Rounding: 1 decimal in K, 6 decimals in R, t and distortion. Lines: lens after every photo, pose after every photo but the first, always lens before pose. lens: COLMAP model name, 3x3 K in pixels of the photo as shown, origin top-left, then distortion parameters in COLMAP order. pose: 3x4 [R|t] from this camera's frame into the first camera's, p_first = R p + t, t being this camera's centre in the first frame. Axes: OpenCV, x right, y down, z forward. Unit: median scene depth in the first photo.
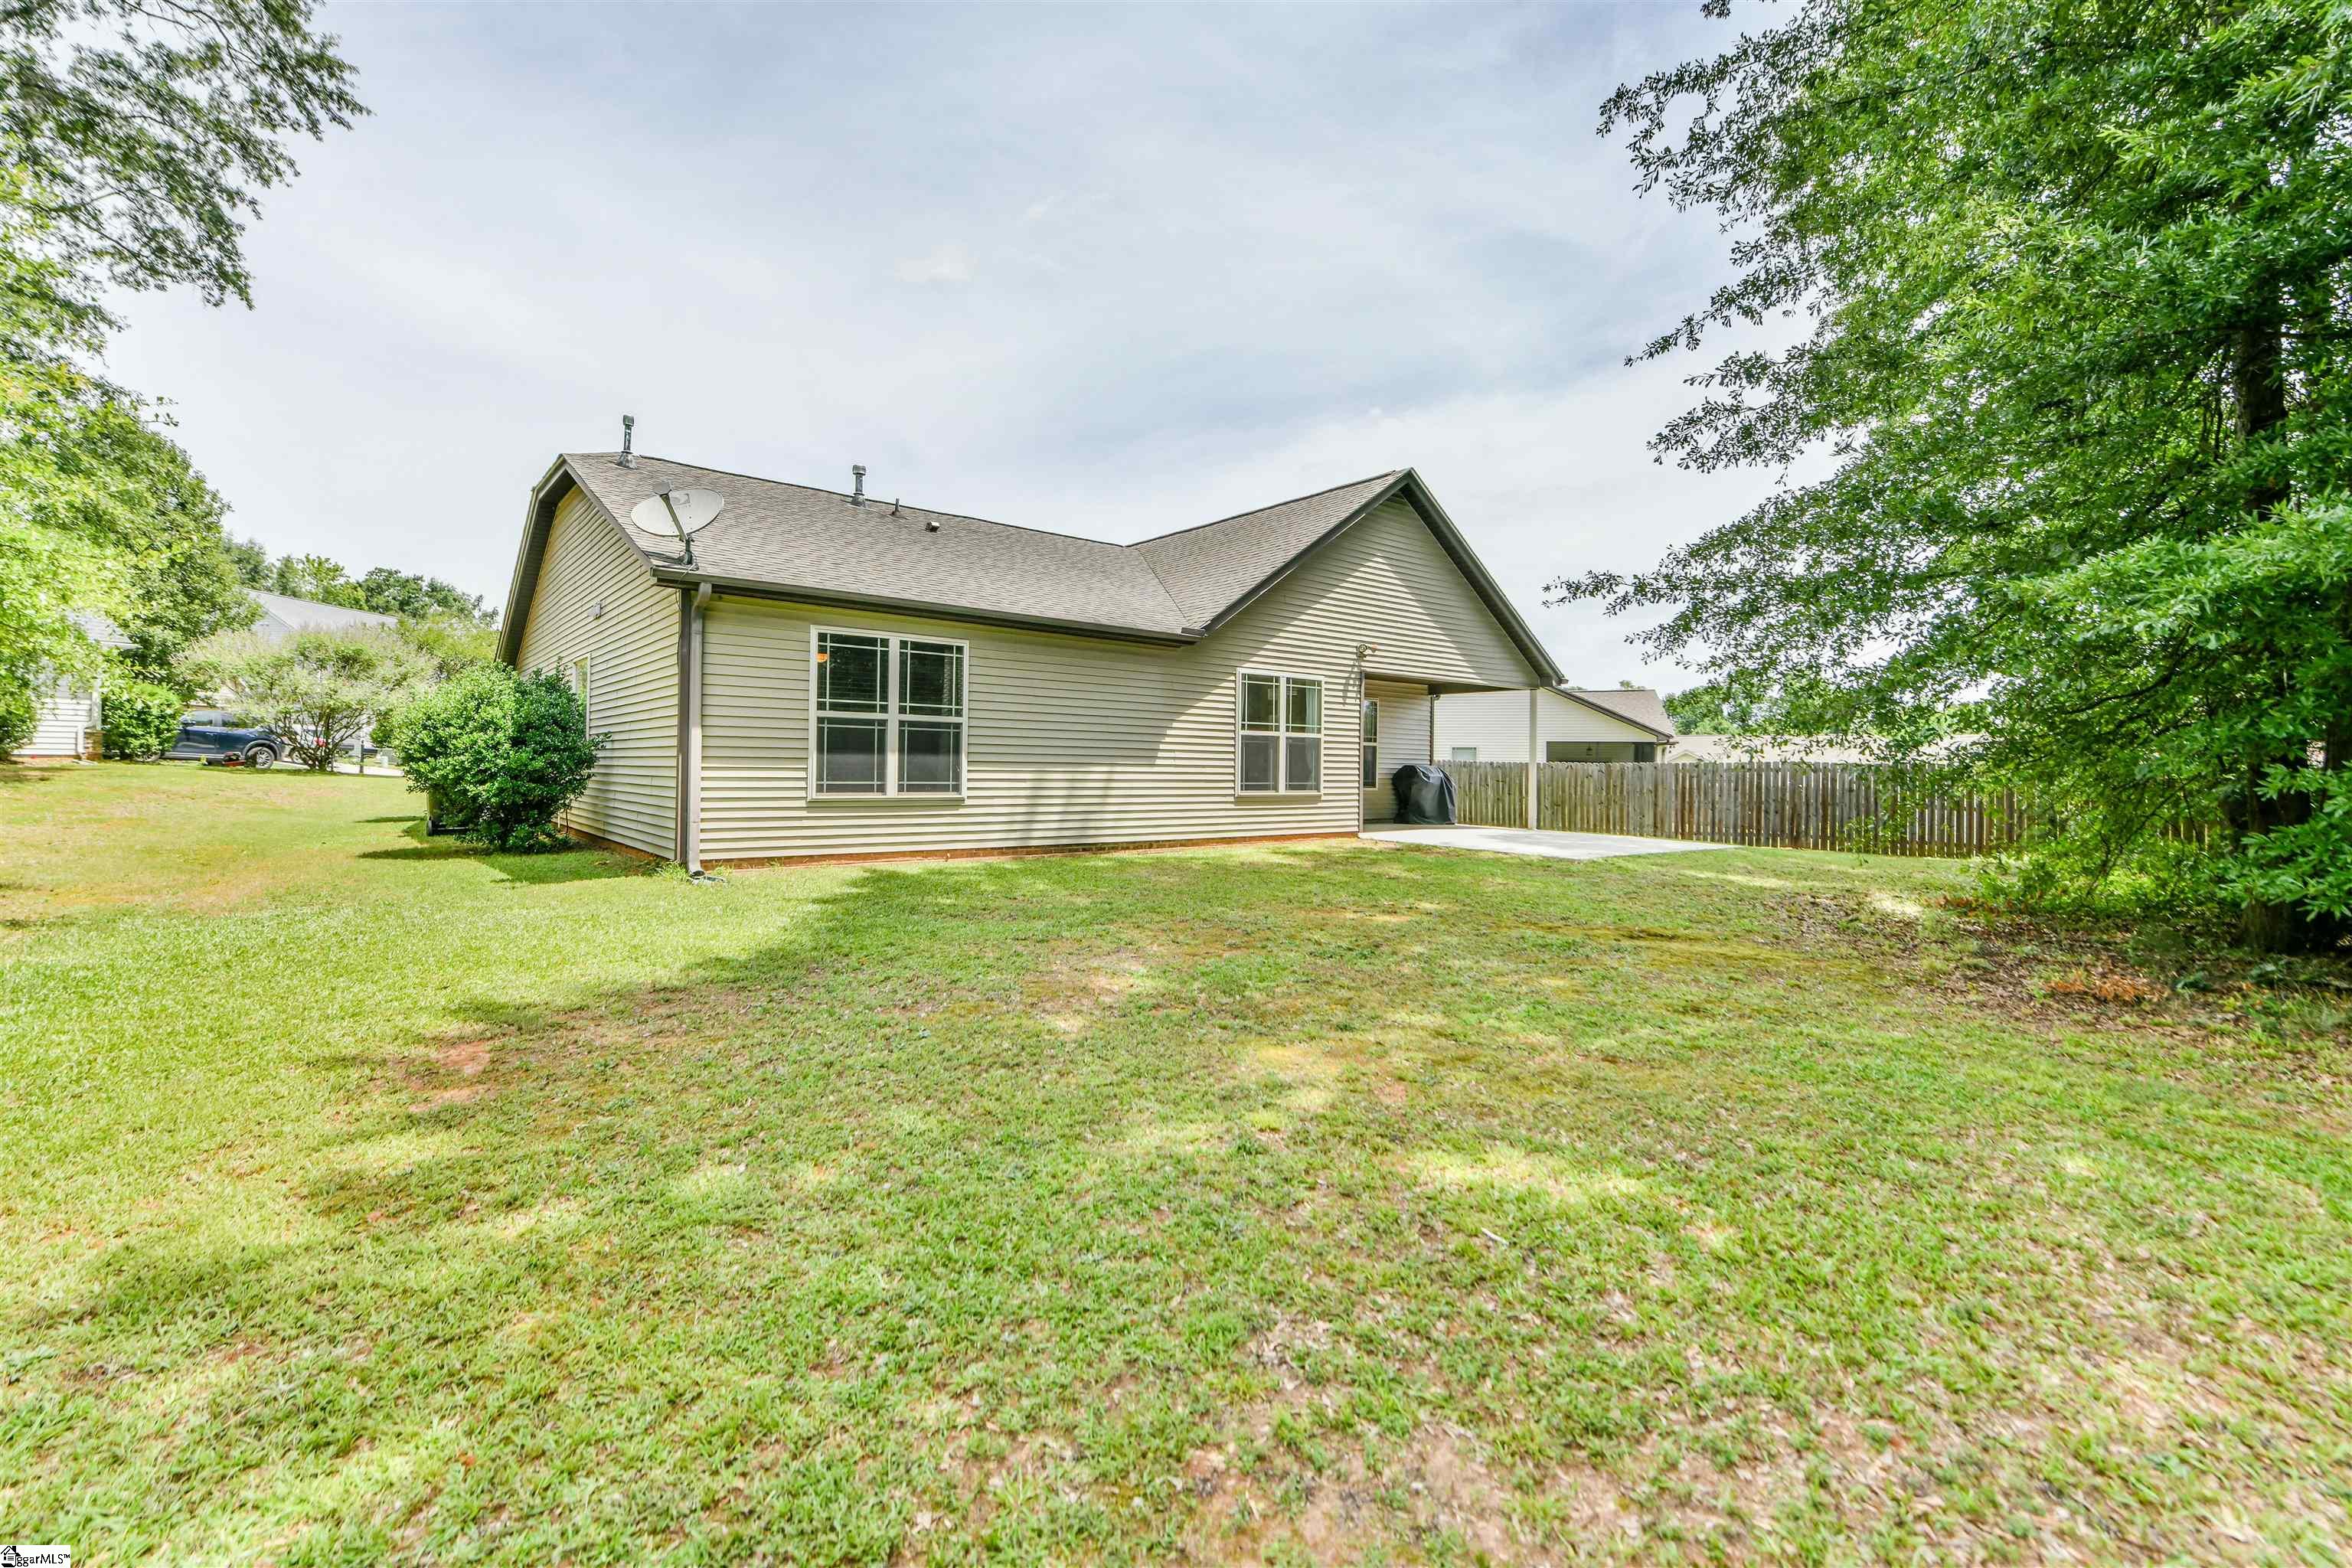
lens RADIAL K [[989.1, 0, 1179.0], [0, 989.1, 763.1], [0, 0, 1]] dist [0.000800, -0.000042]
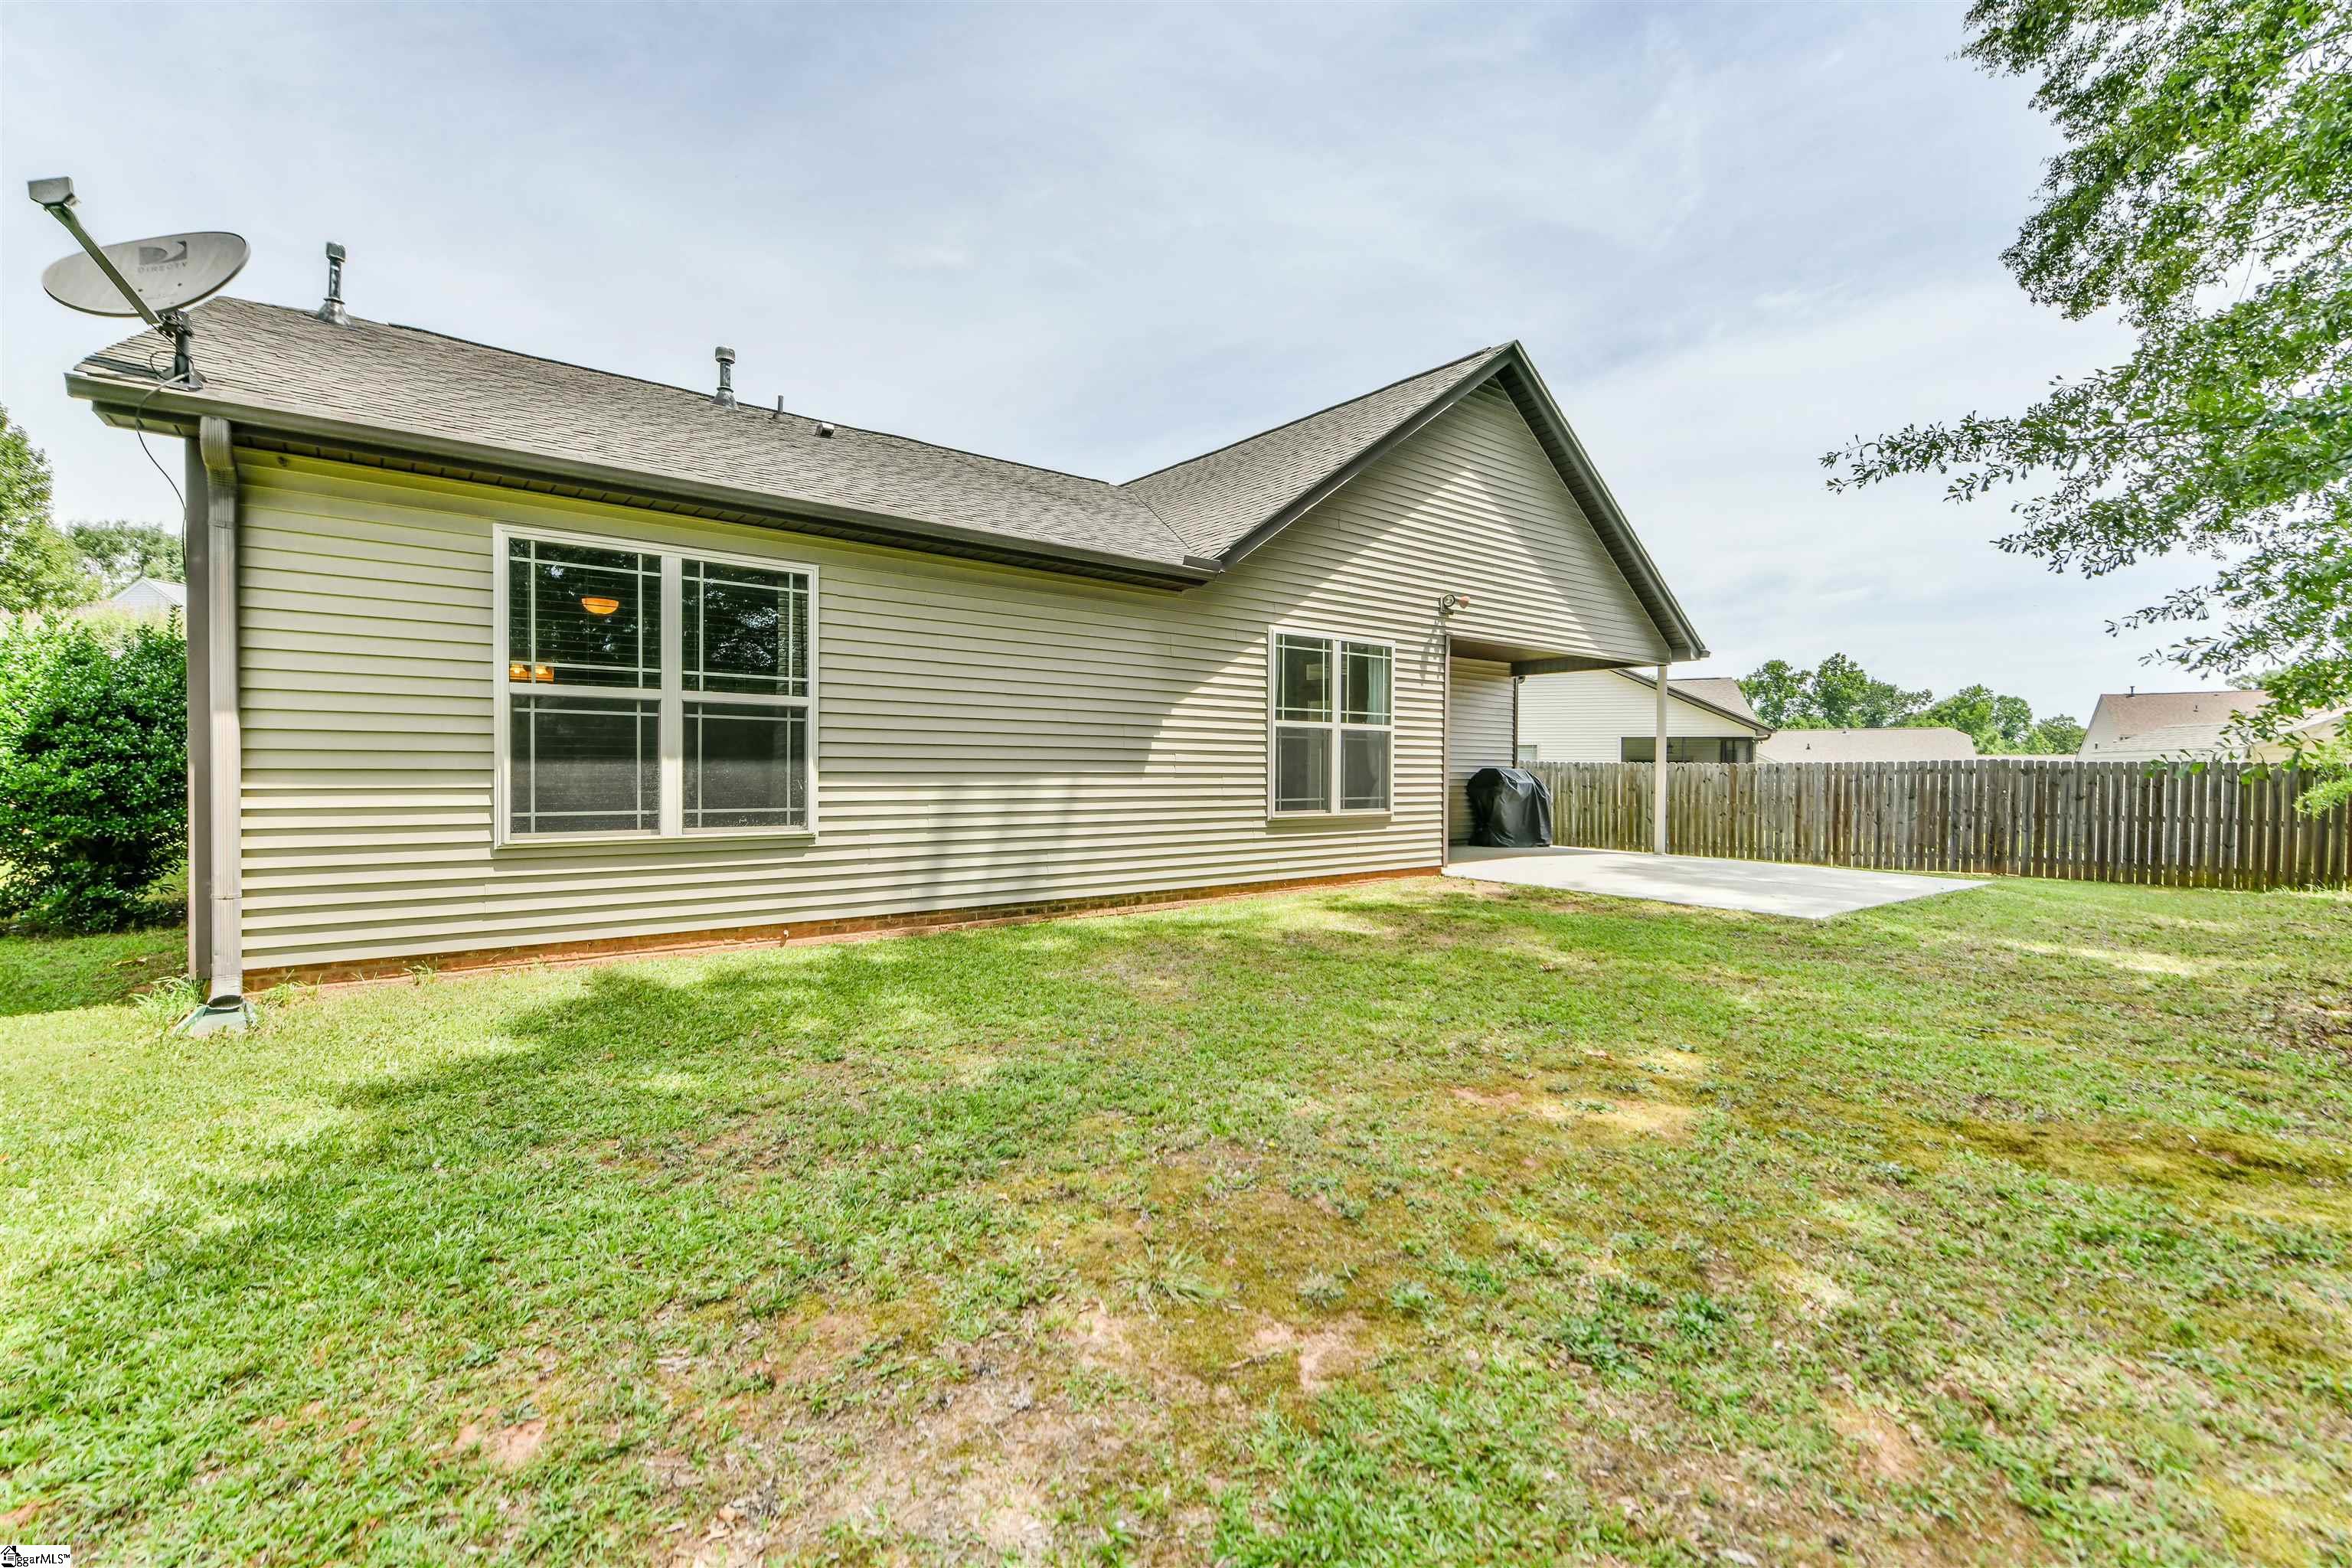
lens RADIAL K [[986.2, 0, 1176.0], [0, 986.2, 784.0], [0, 0, 1]] dist [0.011987, -0.005357]
pose [[0.999900, -0.006315, -0.012664, 0.004992], [0.006579, 0.999759, 0.020960, -0.005298], [0.012529, -0.021041, 0.999700, 0.386937]]
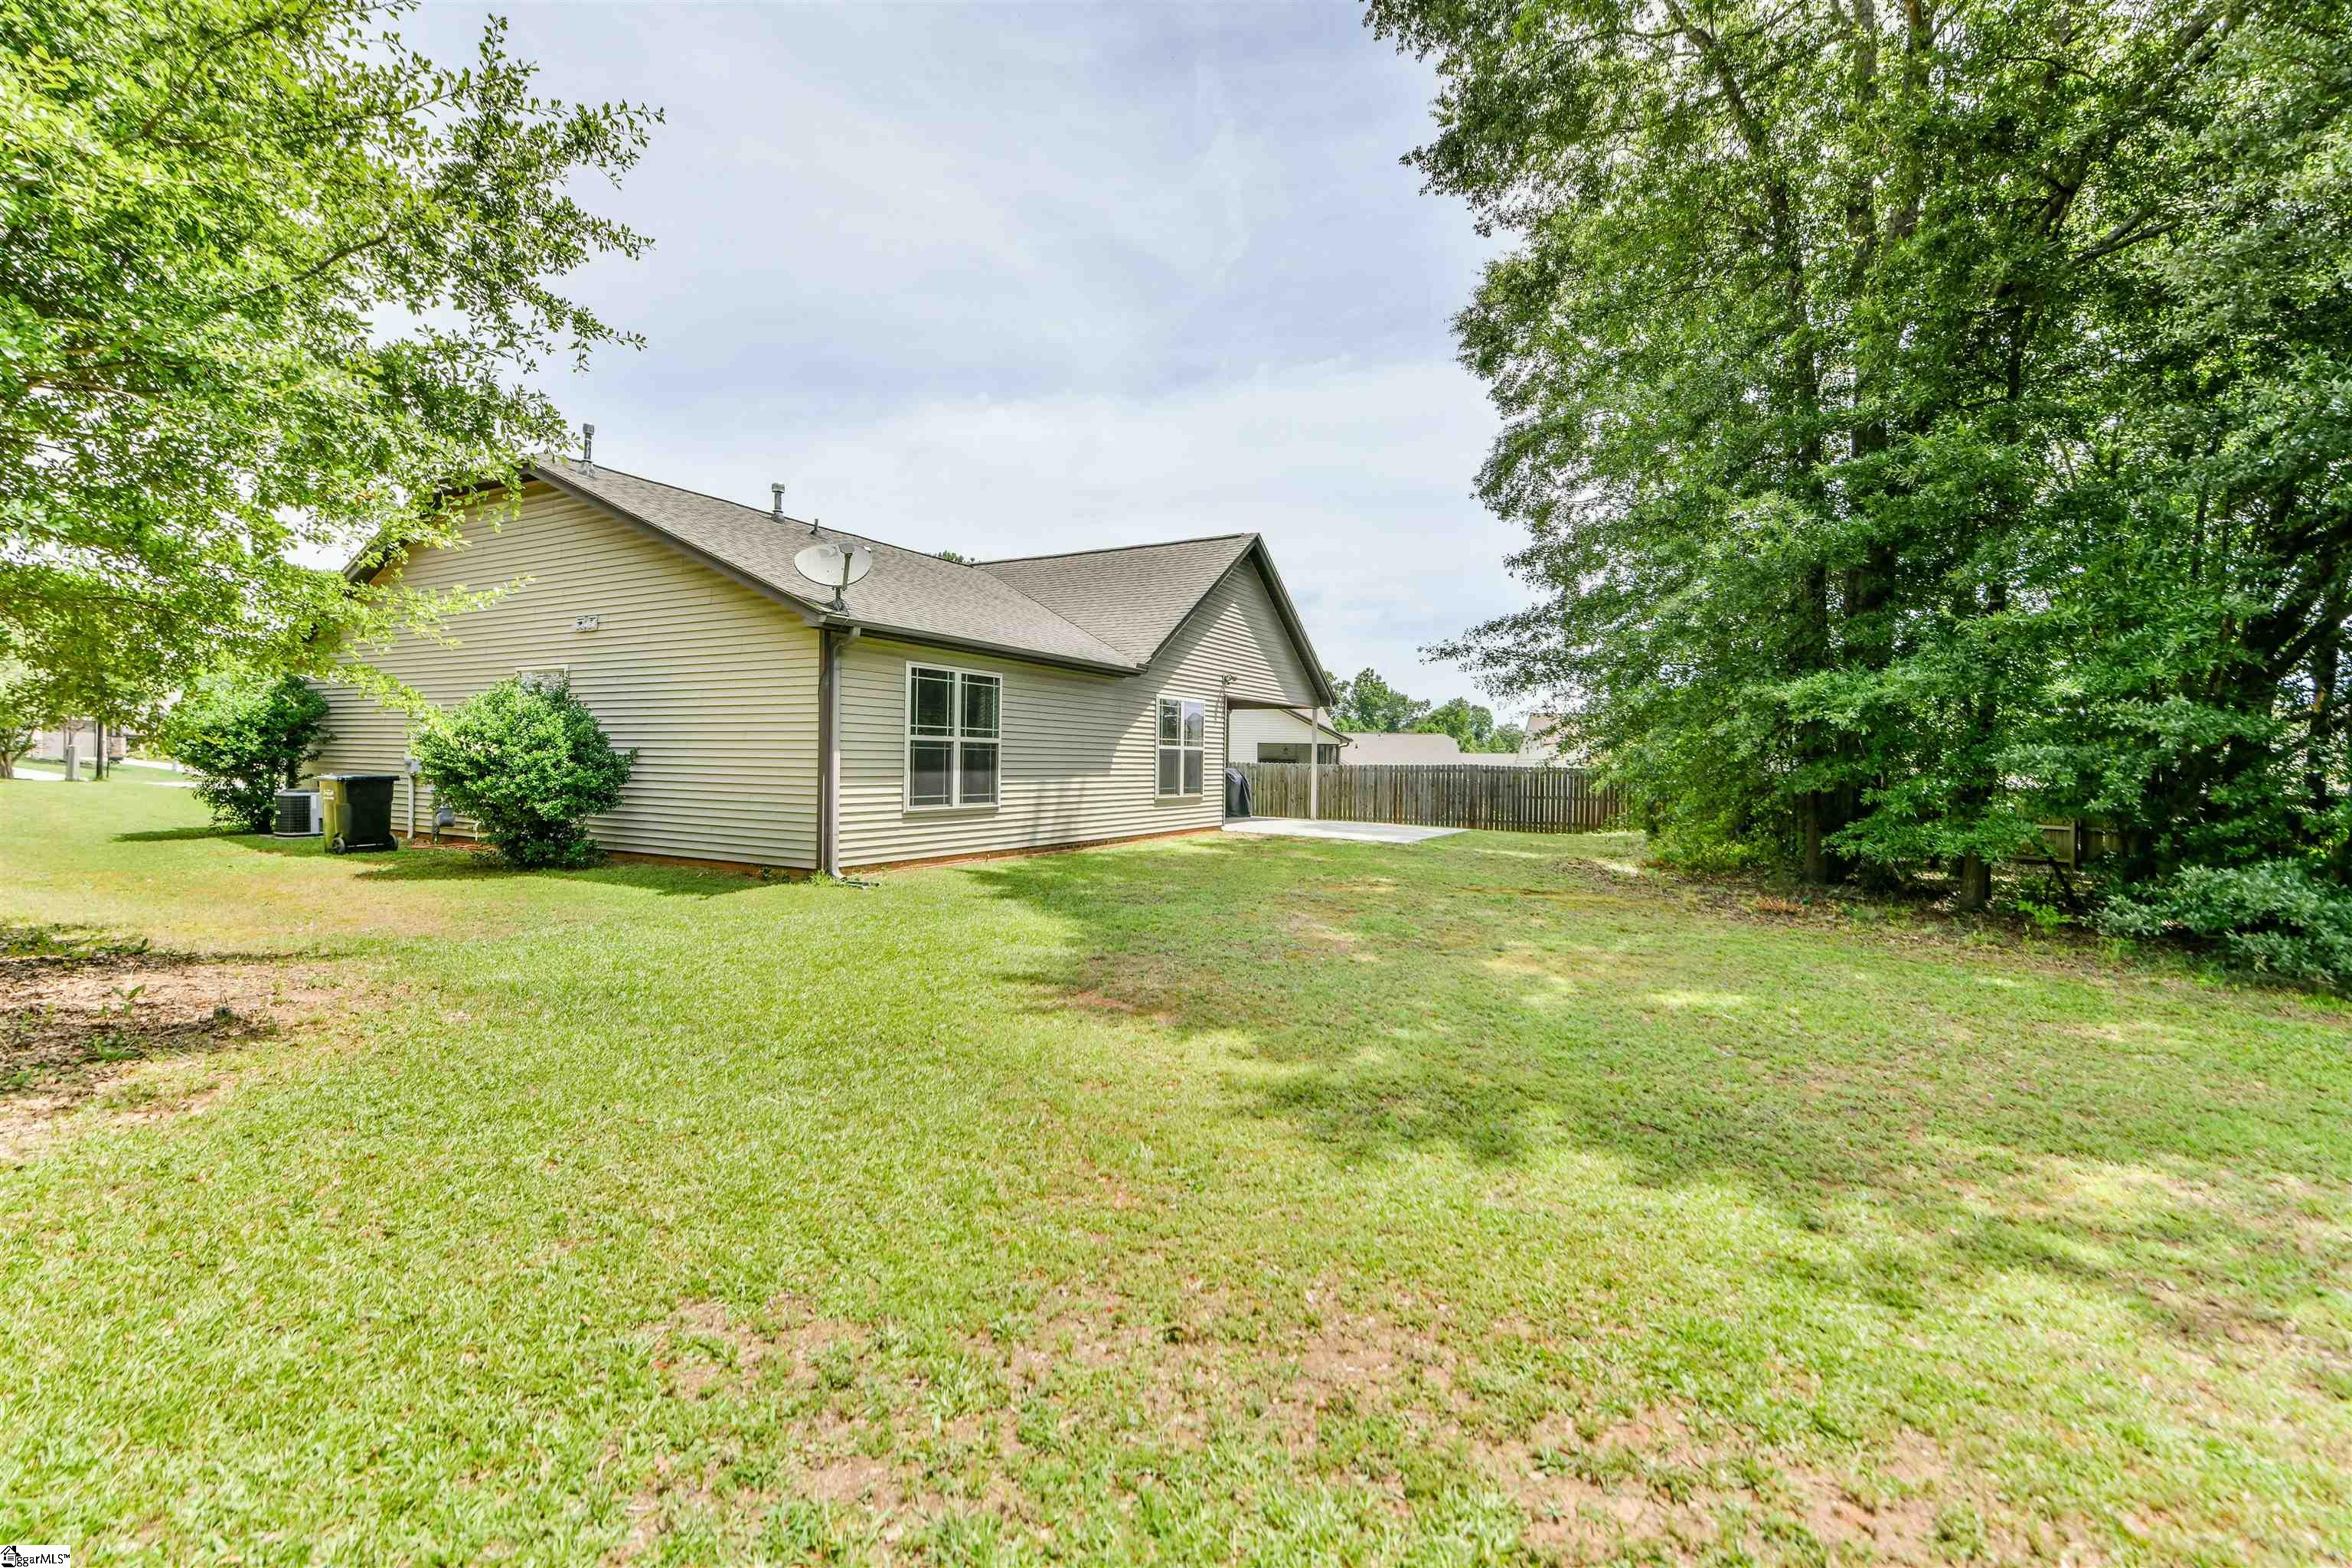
lens RADIAL K [[997.7, 0, 1162.6], [0, 997.7, 746.8], [0, 0, 1]] dist [0.011012, -0.000056]
pose [[0.929177, 0.005453, 0.369594, -0.440005], [-0.004472, 0.999984, -0.003510, -0.030604], [-0.369607, 0.001609, 0.929187, -0.162712]]
